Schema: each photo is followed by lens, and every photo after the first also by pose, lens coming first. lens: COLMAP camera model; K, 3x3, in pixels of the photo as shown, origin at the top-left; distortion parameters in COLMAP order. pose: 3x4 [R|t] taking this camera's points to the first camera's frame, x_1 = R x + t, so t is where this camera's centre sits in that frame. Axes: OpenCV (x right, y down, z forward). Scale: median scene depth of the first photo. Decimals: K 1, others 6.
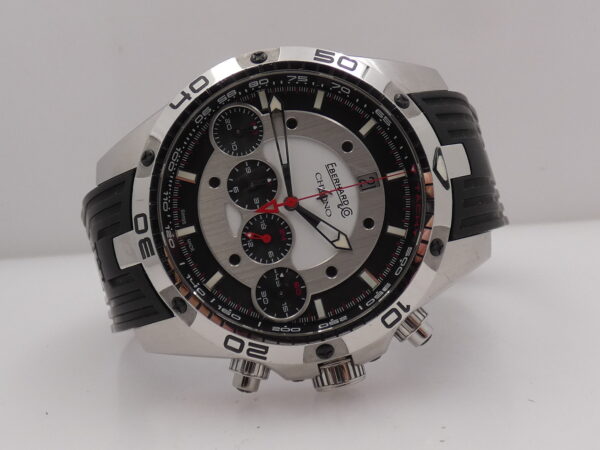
lens RADIAL K [[818.6, 0, 299.1], [0, 818.6, 227.4], [0, 0, 1]] dist [-0.050687, 0.000000]
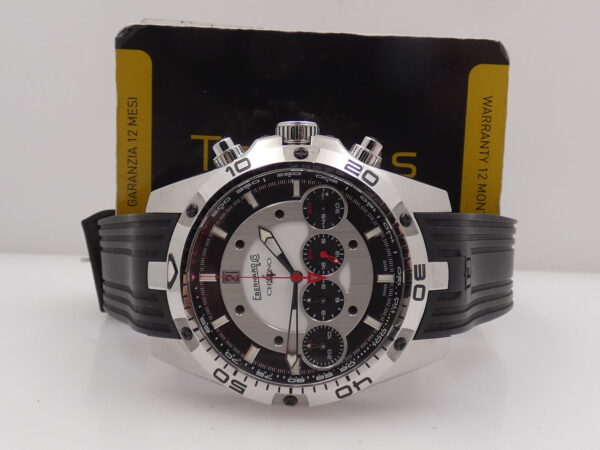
lens RADIAL K [[818.6, 0, 304.4], [0, 818.6, 225.7], [0, 0, 1]] dist [-0.050687, 0.000000]
pose [[-0.964087, -0.261870, 0.044268, -0.054999], [0.264447, -0.961940, 0.068839, -0.036974], [0.024556, 0.078073, 0.996645, -0.221769]]
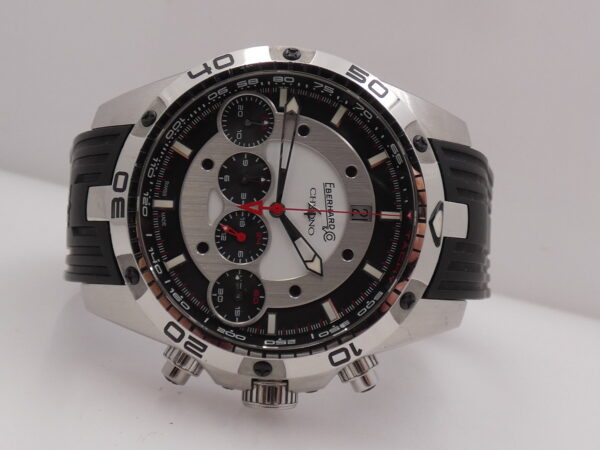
lens RADIAL K [[818.6, 0, 300.8], [0, 818.6, 227.2], [0, 0, 1]] dist [-0.050687, 0.000000]
pose [[0.951495, 0.307626, 0.004905, 0.018016], [-0.307632, 0.951505, 0.000472, -0.018972], [-0.004522, -0.001958, 0.999988, 0.044287]]
